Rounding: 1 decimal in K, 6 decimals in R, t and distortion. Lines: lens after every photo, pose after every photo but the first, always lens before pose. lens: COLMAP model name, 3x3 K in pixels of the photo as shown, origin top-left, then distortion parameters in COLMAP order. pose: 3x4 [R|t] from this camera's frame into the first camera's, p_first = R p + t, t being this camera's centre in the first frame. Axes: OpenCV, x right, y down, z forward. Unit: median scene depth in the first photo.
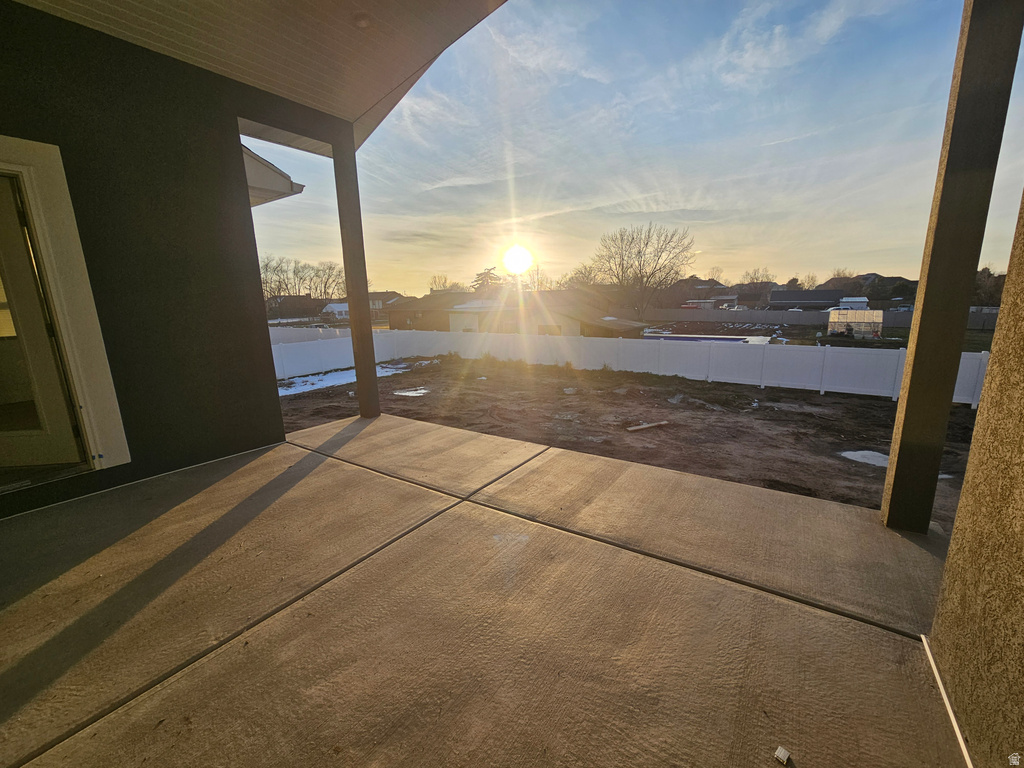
lens RADIAL K [[420.8, 0, 516.0], [0, 420.8, 384.5], [0, 0, 1]] dist [0.001198, 0.000644]
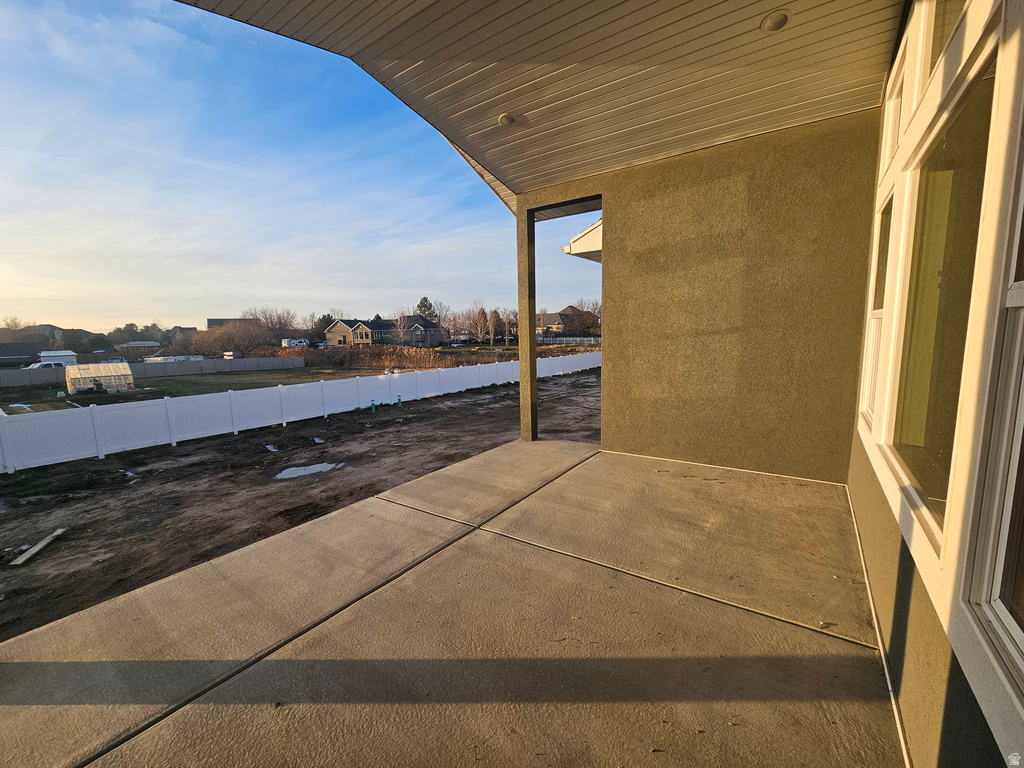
lens RADIAL K [[420.8, 0, 513.0], [0, 420.8, 386.9], [0, 0, 1]] dist [0.001198, 0.000644]
pose [[0.025095, -0.107342, 0.993905, -0.302693], [0.222156, 0.969957, 0.099146, -0.044477], [-0.974688, 0.218314, 0.048187, 0.199539]]
